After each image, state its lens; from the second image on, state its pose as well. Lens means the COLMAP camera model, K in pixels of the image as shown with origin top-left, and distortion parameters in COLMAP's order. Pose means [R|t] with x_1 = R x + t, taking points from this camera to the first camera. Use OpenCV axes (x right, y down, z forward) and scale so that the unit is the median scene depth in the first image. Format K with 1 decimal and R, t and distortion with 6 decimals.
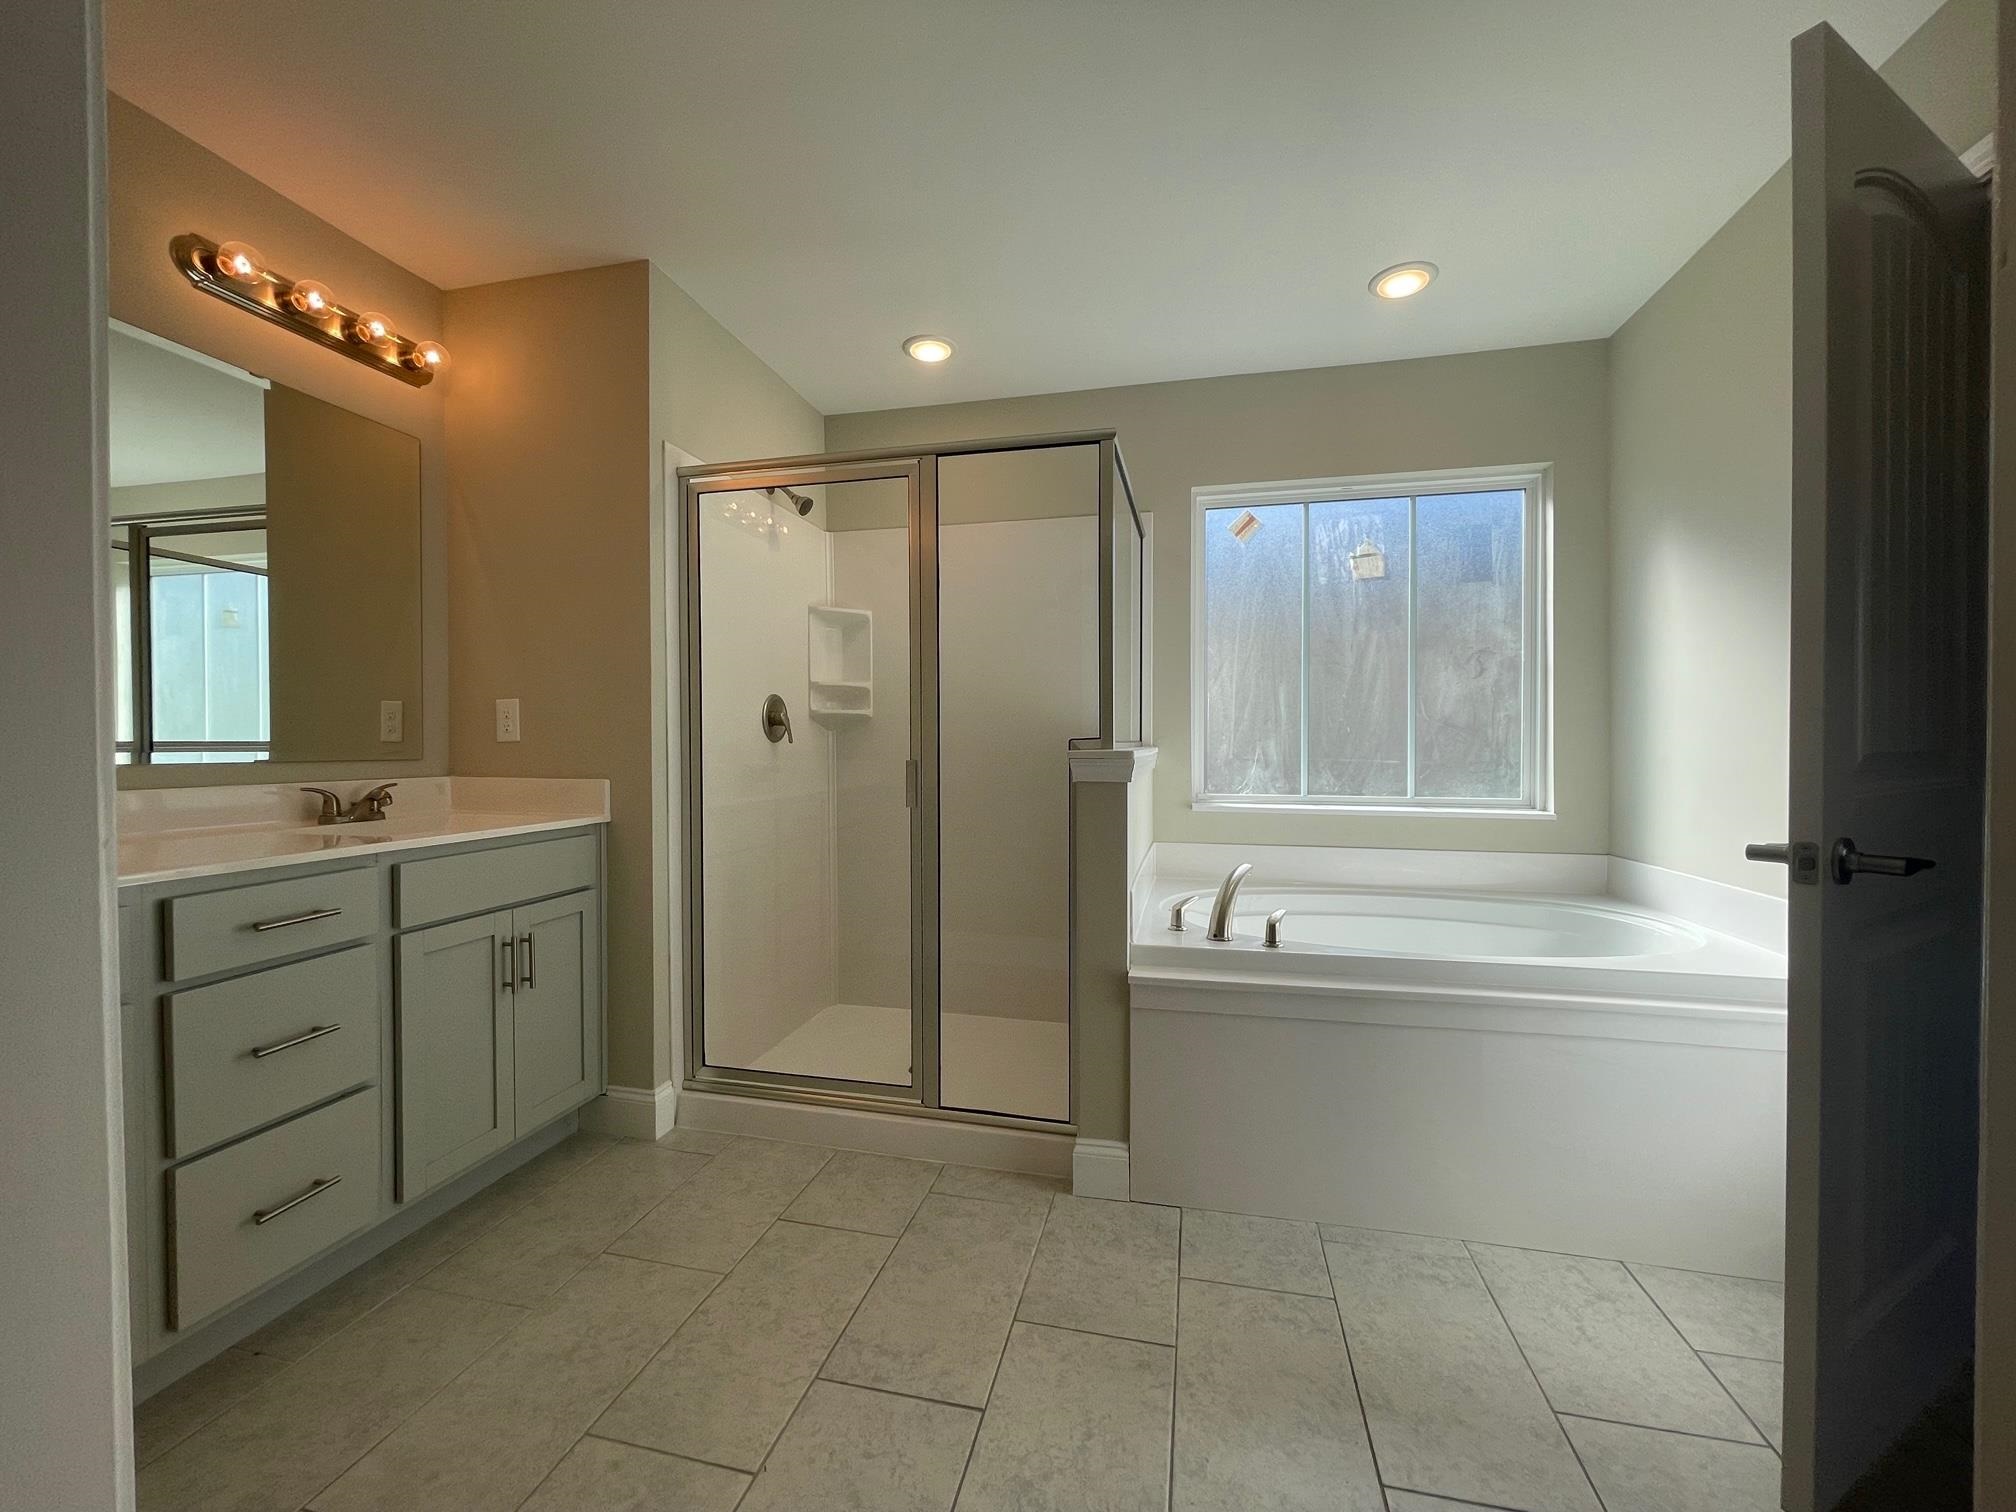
lens RADIAL K [[811.2, 0, 1008.0], [0, 811.2, 756.0], [0, 0, 1]] dist [-0.001750, 0.005245]
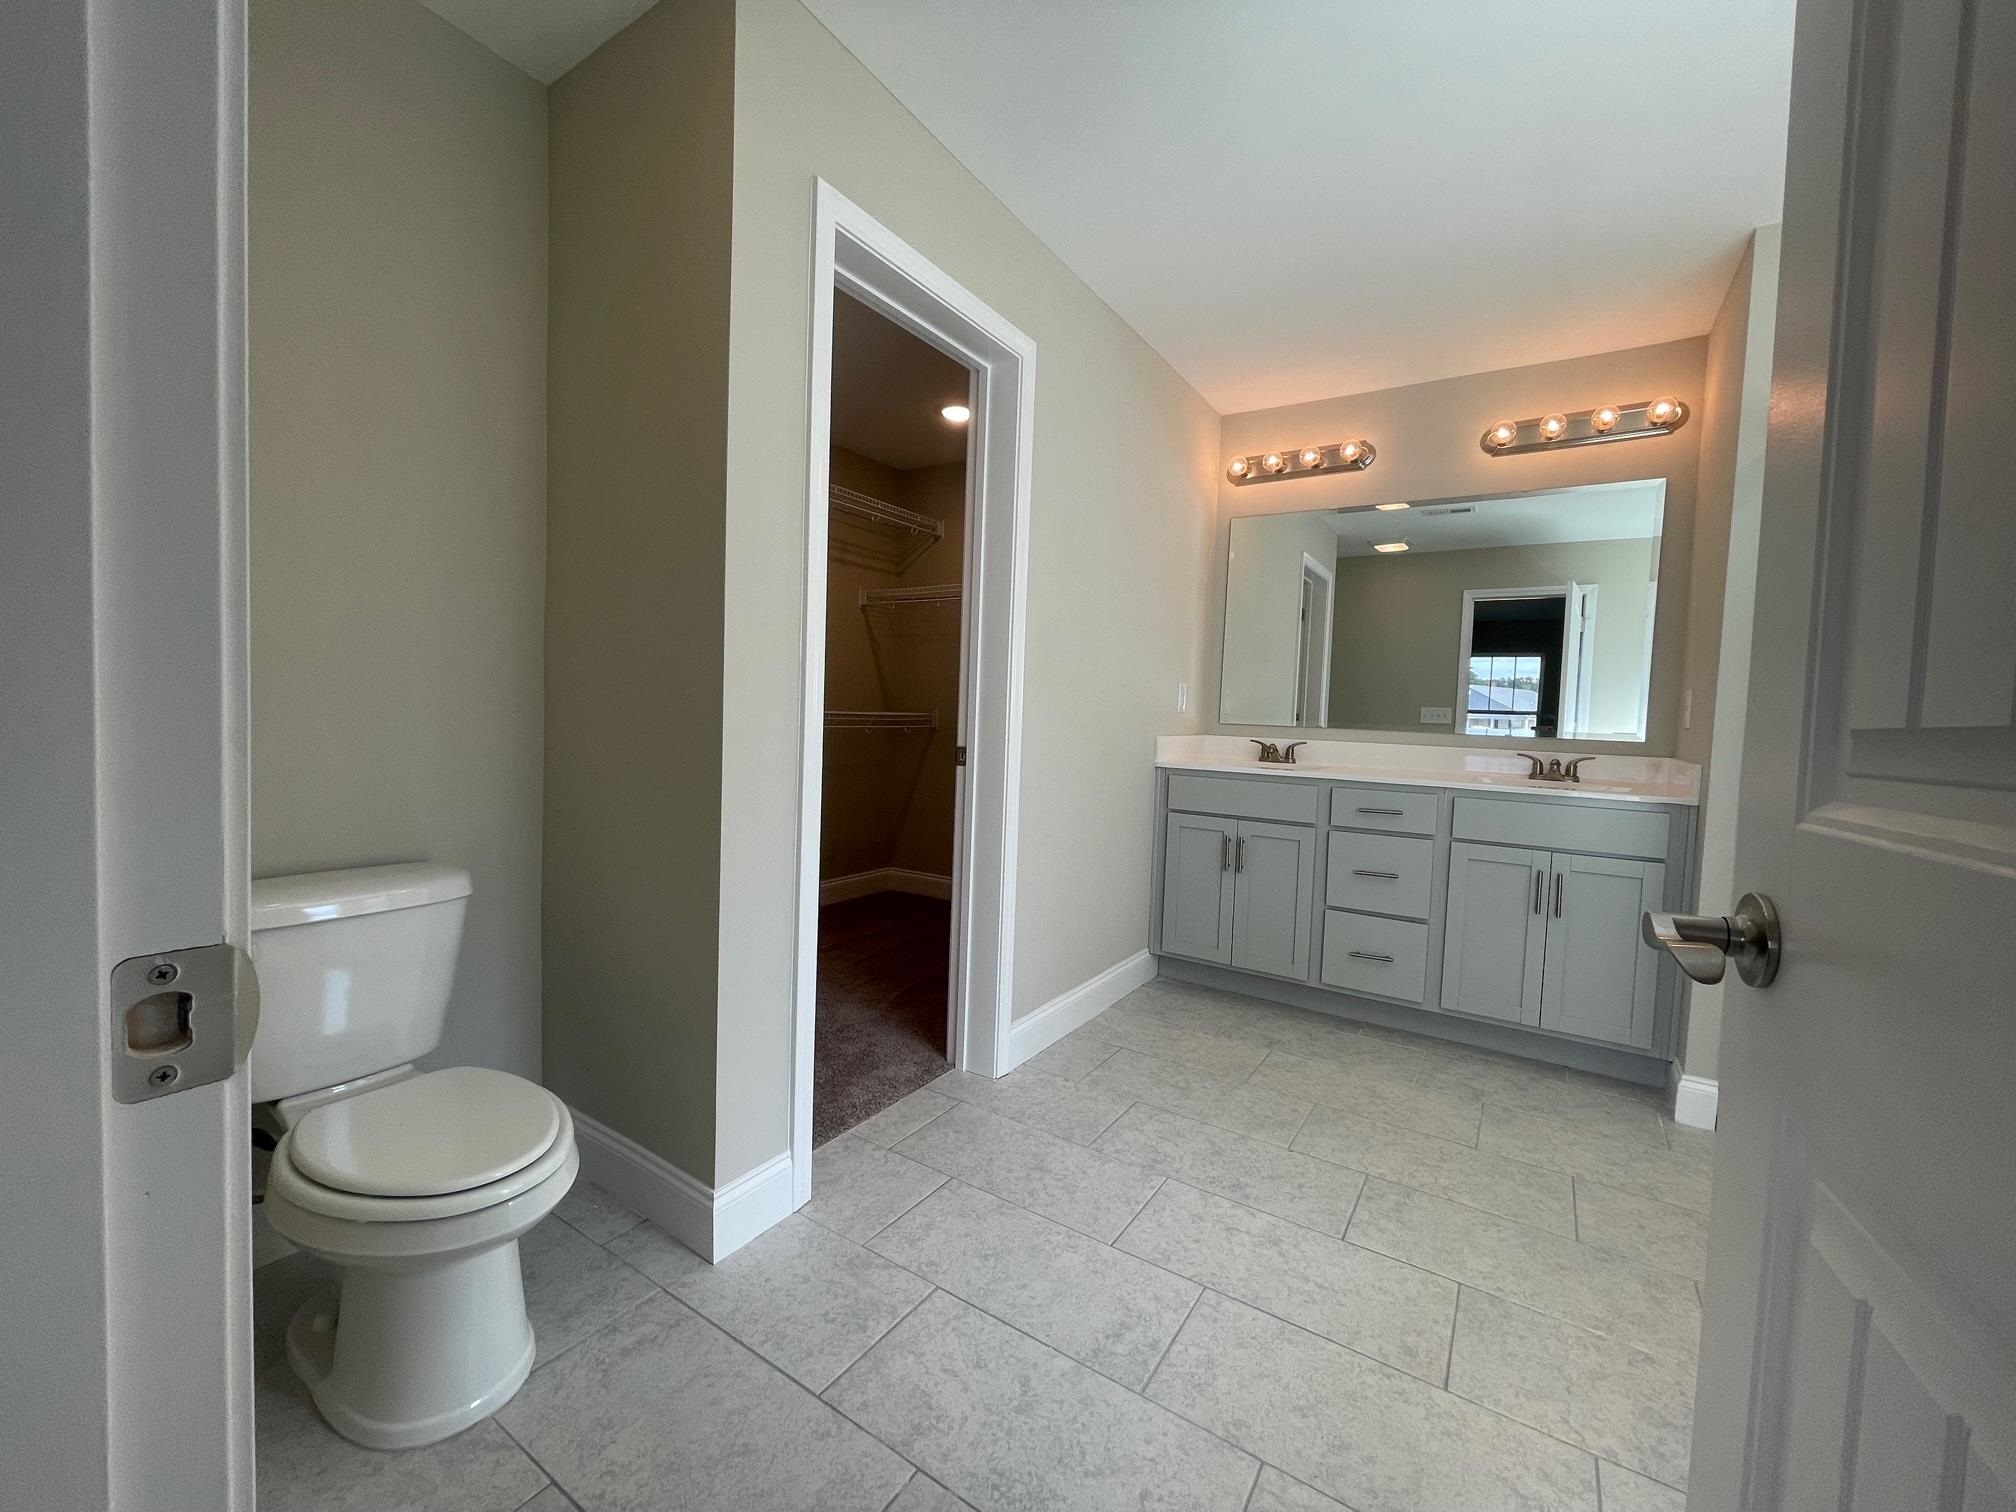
lens RADIAL K [[811.2, 0, 1008.0], [0, 811.2, 756.0], [0, 0, 1]] dist [-0.001750, 0.005245]
pose [[-0.340893, 0.031598, -0.939571, 1.047951], [-0.054337, 0.997102, 0.053247, 0.016434], [0.938530, 0.069205, -0.338189, 0.715032]]
